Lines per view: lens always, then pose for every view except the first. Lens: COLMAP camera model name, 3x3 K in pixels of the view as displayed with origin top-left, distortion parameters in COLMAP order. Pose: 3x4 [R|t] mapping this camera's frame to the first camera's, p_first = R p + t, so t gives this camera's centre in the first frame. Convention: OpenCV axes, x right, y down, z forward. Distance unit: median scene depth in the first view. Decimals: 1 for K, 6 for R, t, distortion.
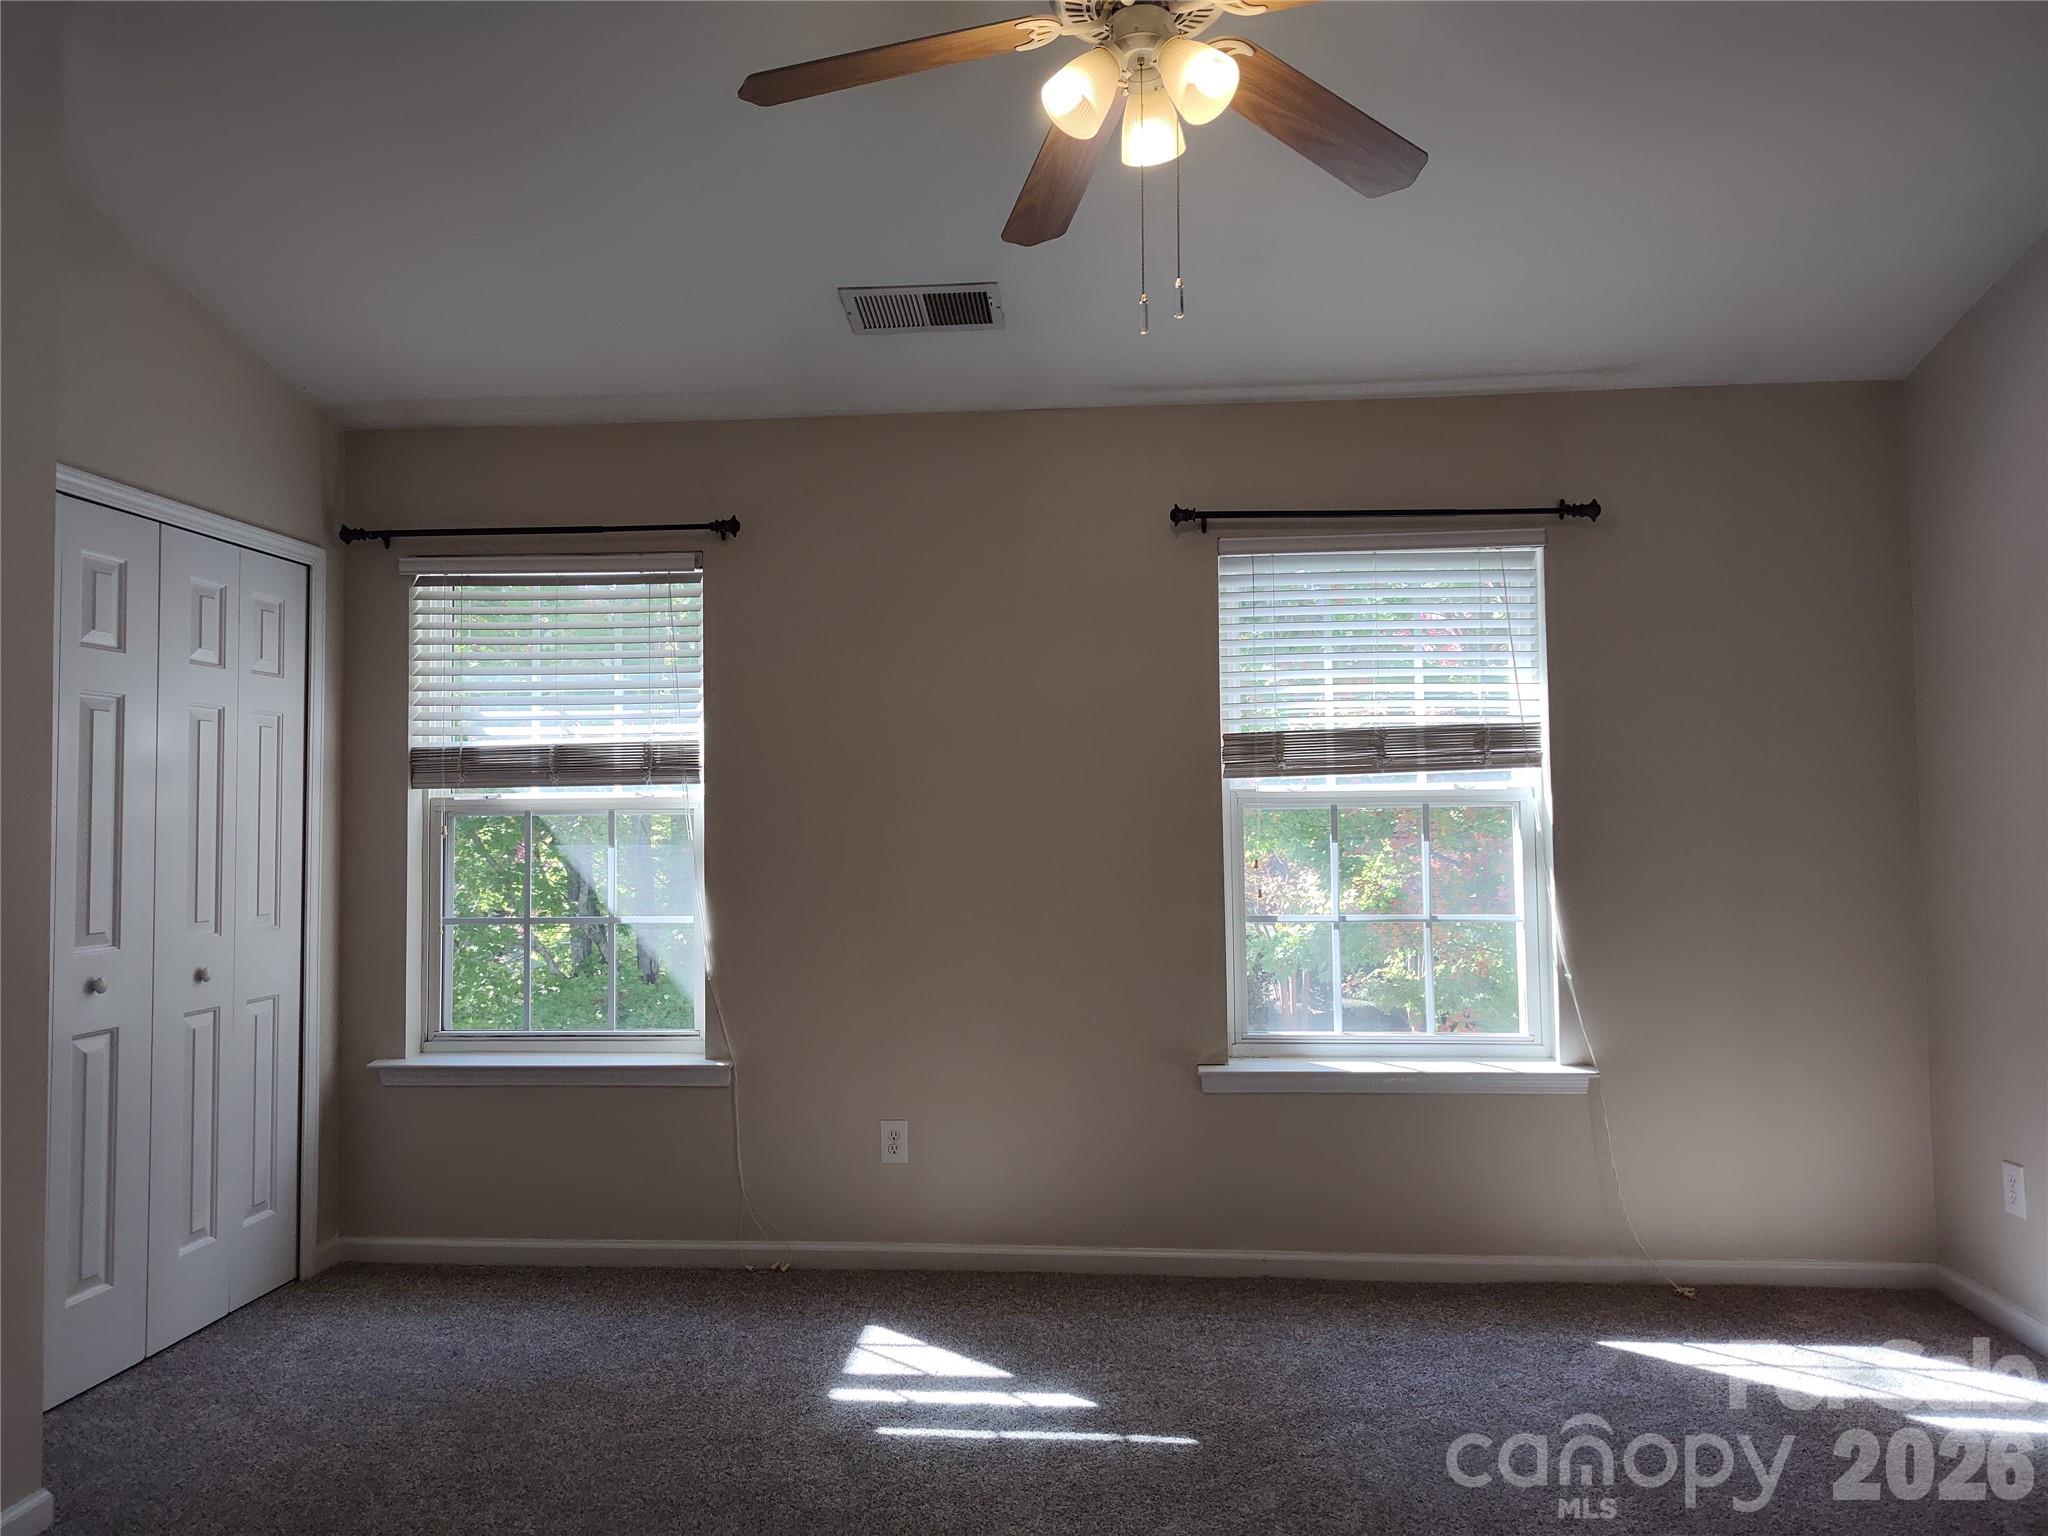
lens RADIAL K [[1388.8, 0, 1015.4], [0, 1388.8, 751.5], [0, 0, 1]] dist [0.020511, -0.038500]
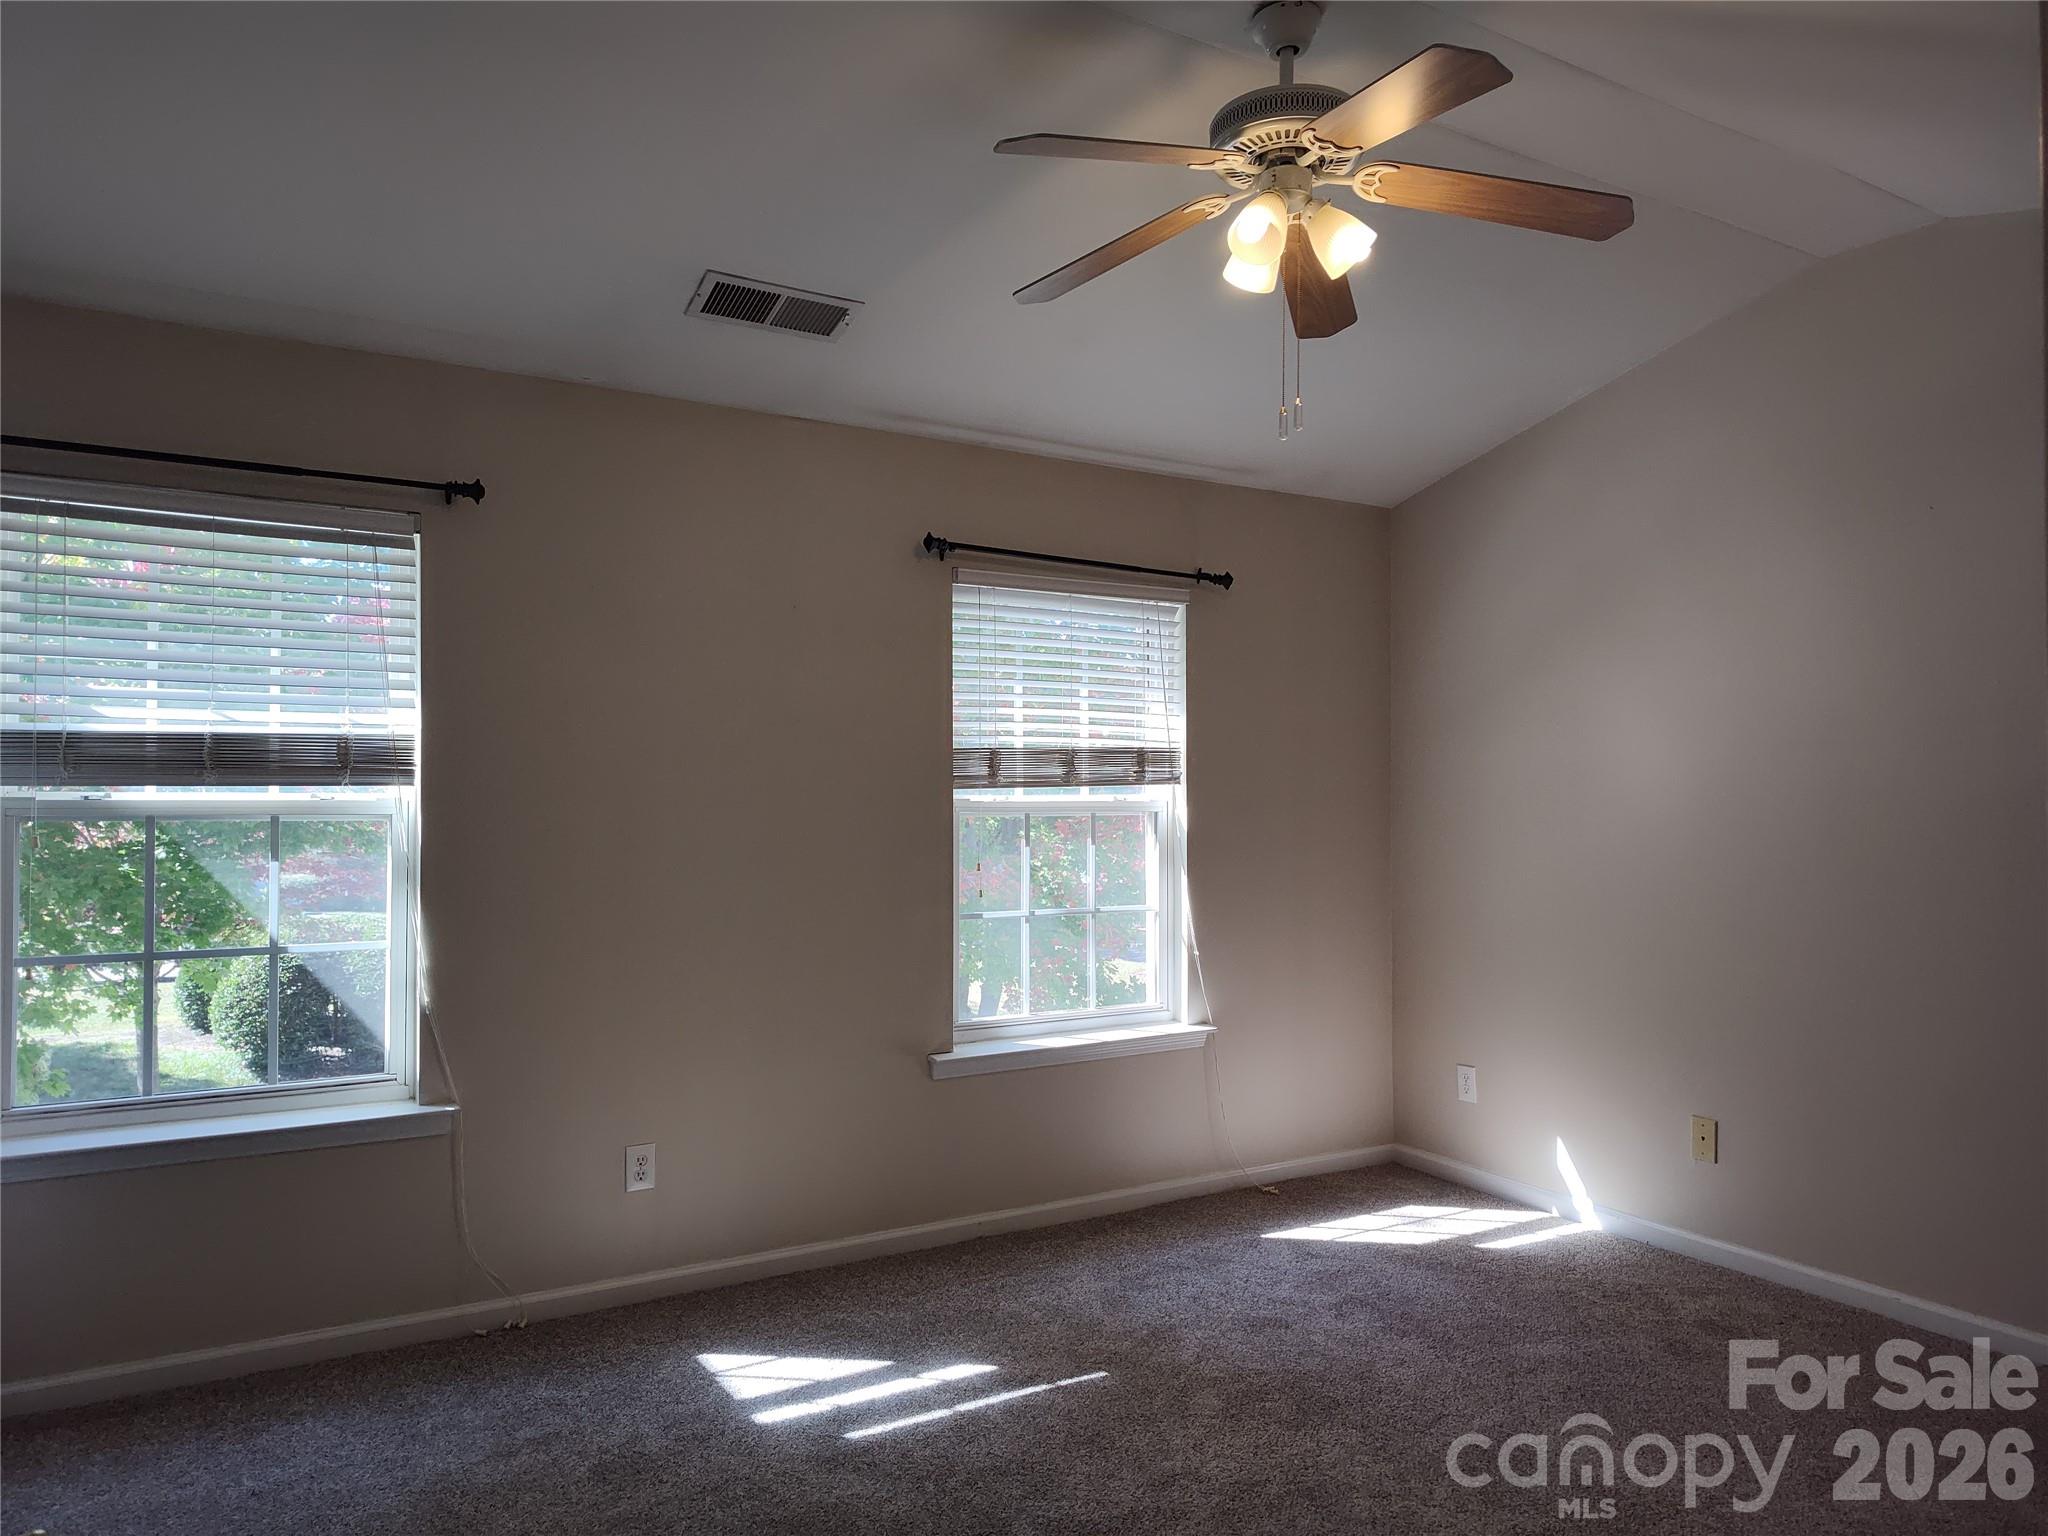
lens RADIAL K [[1388.8, 0, 1025.6], [0, 1388.8, 768.7], [0, 0, 1]] dist [0.020511, -0.038500]
pose [[0.807348, 0.023172, 0.589621, -0.447998], [-0.034880, 0.999355, 0.008486, -0.008006], [-0.589044, -0.027418, 0.807636, 0.089857]]
